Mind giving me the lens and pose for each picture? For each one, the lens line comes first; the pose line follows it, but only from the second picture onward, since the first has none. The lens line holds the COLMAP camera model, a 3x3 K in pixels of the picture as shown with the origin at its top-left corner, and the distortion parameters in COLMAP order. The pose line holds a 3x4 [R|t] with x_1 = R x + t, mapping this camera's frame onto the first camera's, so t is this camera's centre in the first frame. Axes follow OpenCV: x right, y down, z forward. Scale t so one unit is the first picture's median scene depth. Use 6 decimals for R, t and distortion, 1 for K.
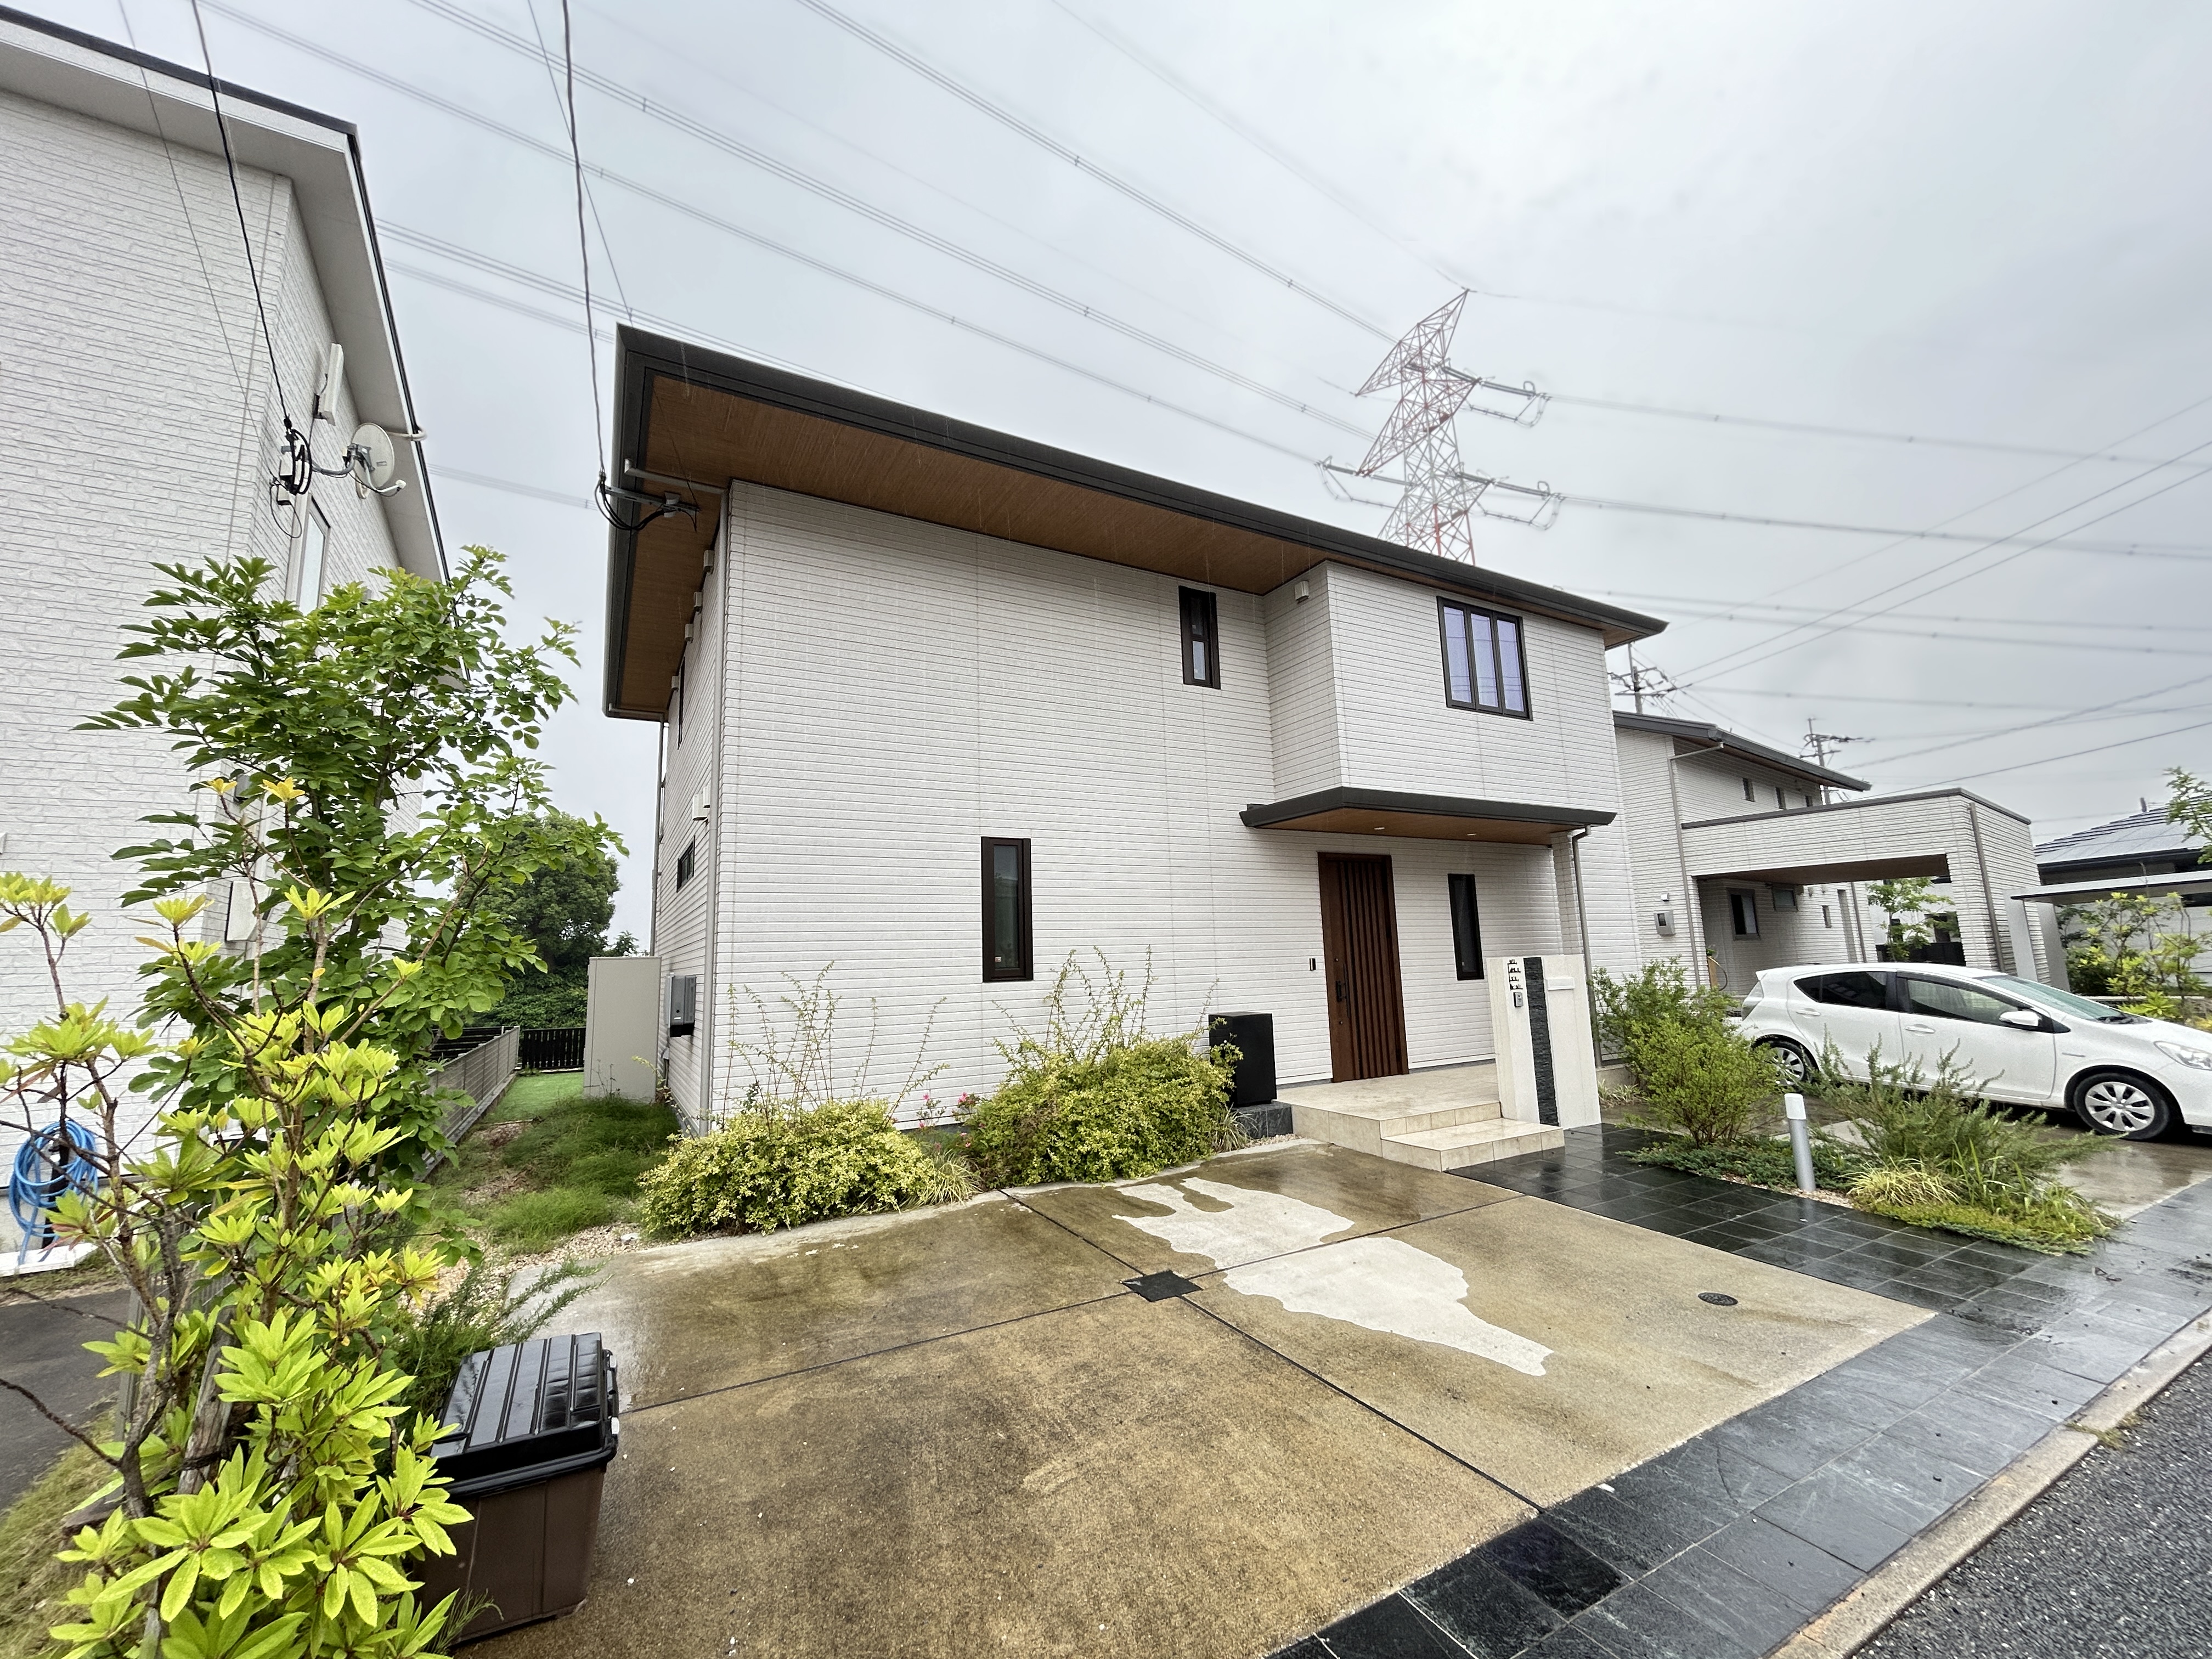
lens RADIAL K [[901.8, 0, 1104.0], [0, 901.8, 822.9], [0, 0, 1]] dist [-0.006691, 0.005348]
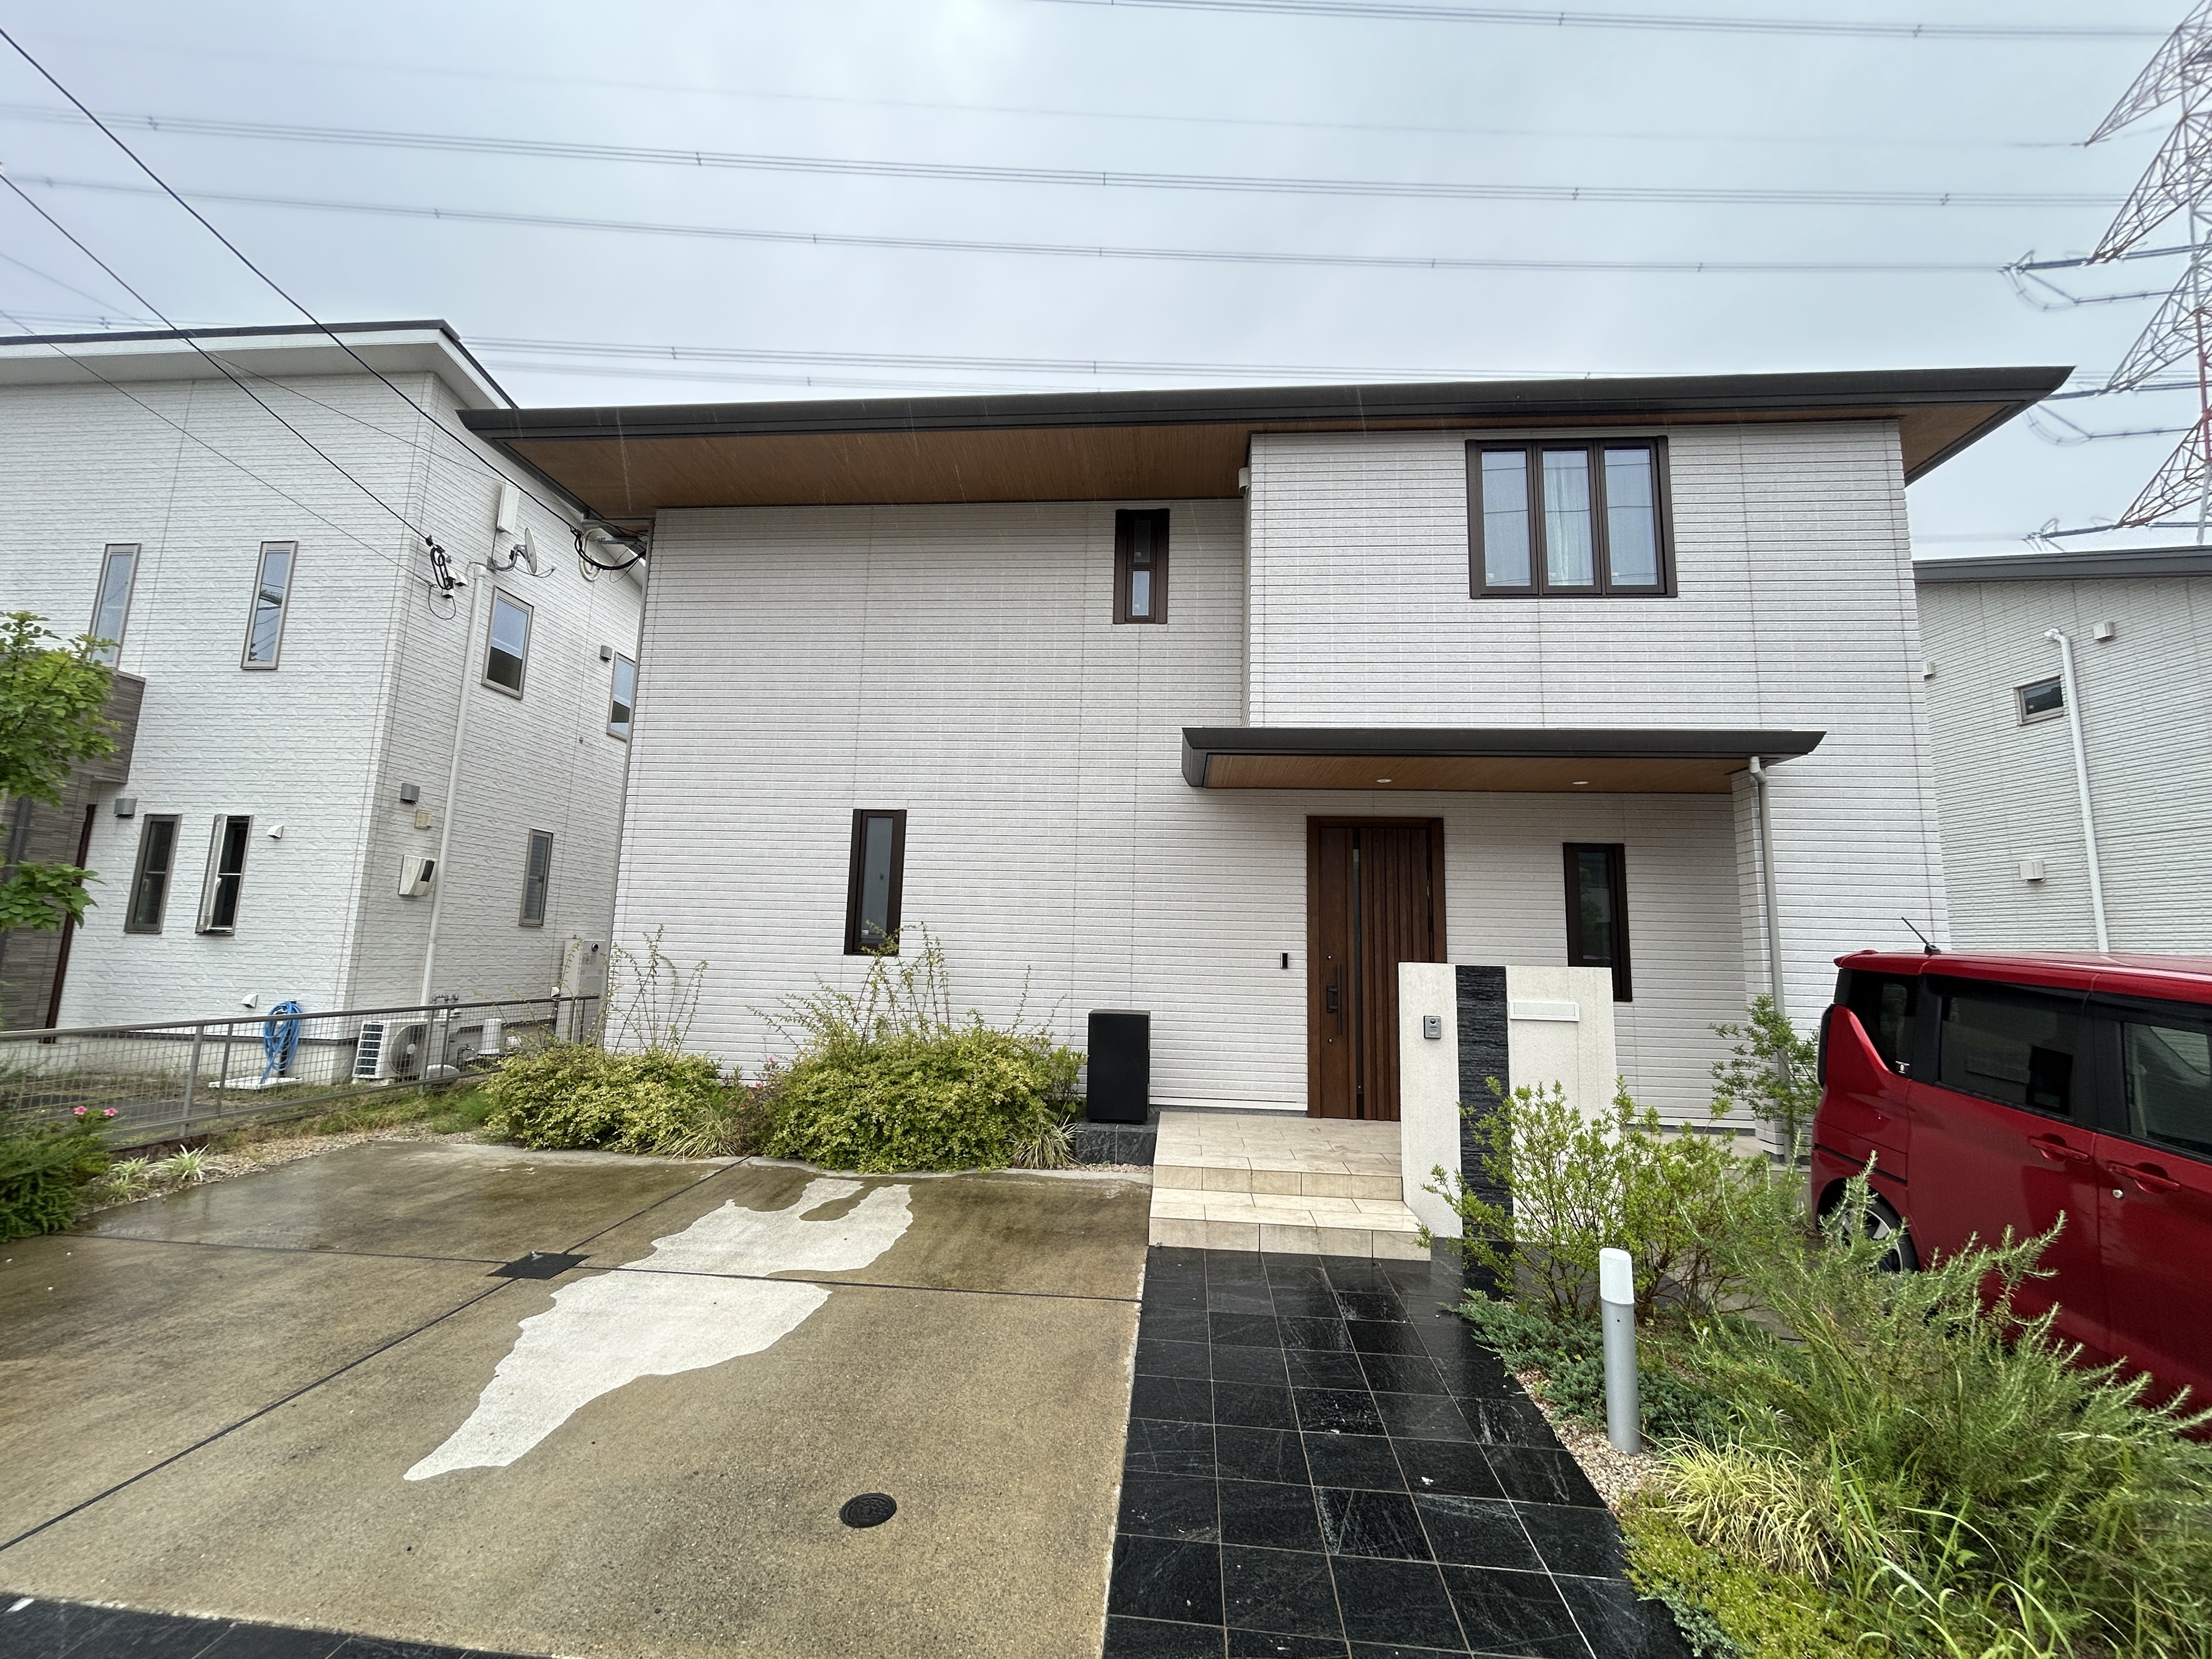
lens RADIAL K [[898.0, 0, 1114.1], [0, 898.0, 827.8], [0, 0, 1]] dist [-0.002097, 0.000906]
pose [[0.823263, -0.024145, -0.567147, 0.649103], [0.035194, 0.999344, 0.008543, 0.036807], [0.566569, -0.026993, 0.823572, 0.334041]]
